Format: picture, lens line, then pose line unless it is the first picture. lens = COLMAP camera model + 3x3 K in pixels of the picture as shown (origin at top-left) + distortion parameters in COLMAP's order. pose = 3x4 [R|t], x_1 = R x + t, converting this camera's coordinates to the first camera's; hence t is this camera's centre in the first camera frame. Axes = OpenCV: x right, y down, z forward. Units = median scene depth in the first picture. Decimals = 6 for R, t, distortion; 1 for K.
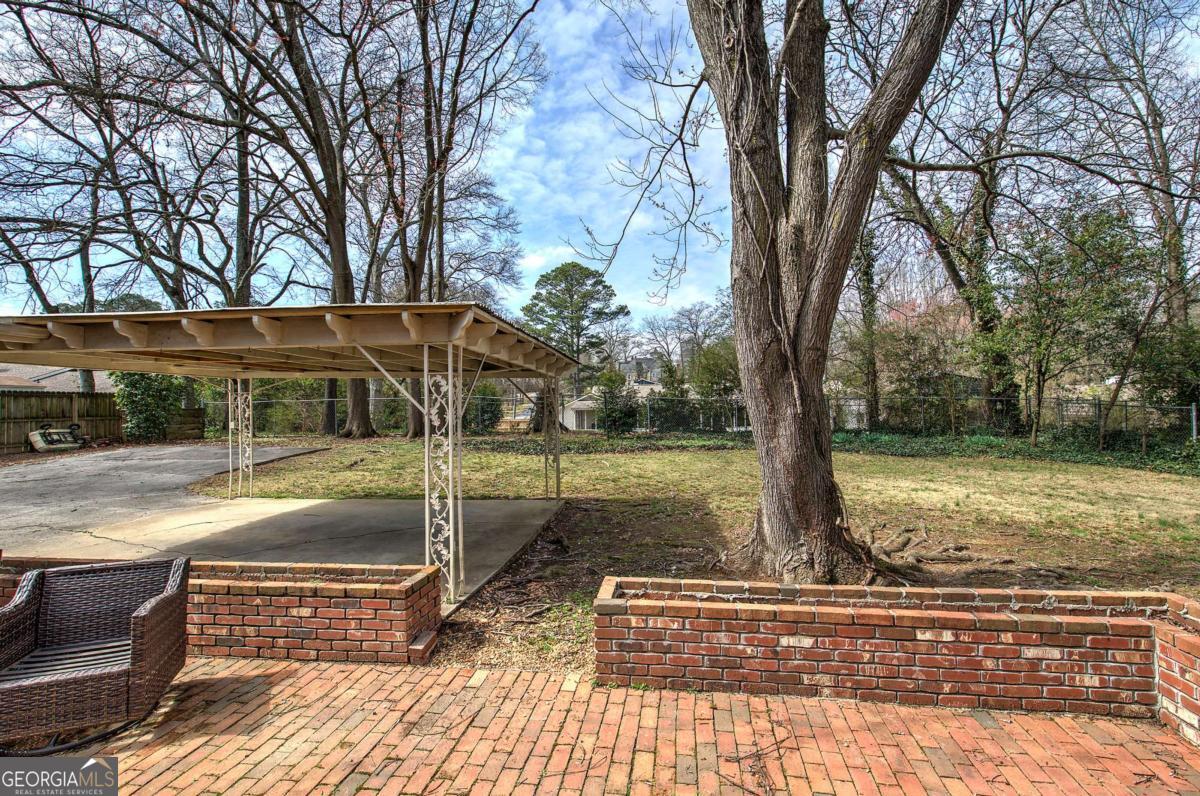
lens RADIAL K [[571.6, 0, 621.2], [0, 571.6, 400.4], [0, 0, 1]] dist [-0.000756, -0.000064]
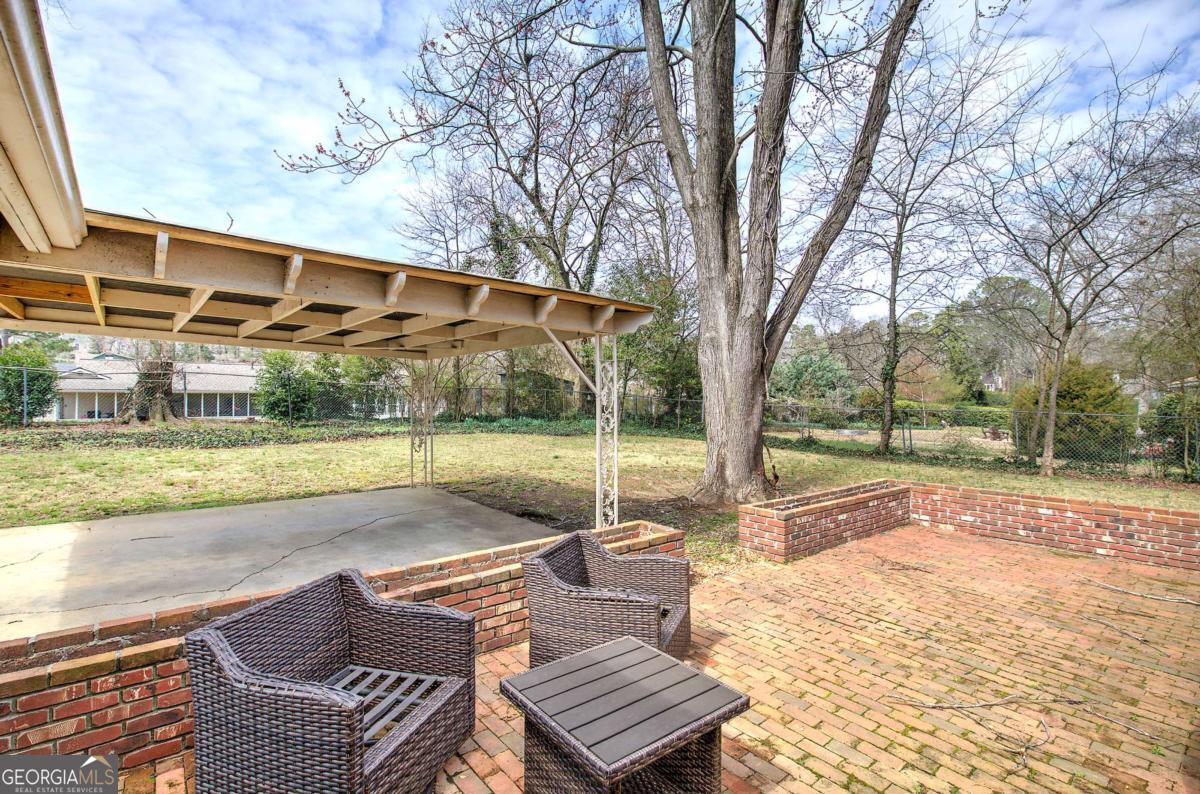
lens RADIAL K [[571.6, 0, 621.2], [0, 571.6, 399.4], [0, 0, 1]] dist [-0.000756, -0.000064]
pose [[0.650163, 0.016284, 0.759621, -0.303614], [-0.029395, 0.999561, 0.003731, 0.006799], [-0.759226, -0.024755, 0.650356, 0.057659]]
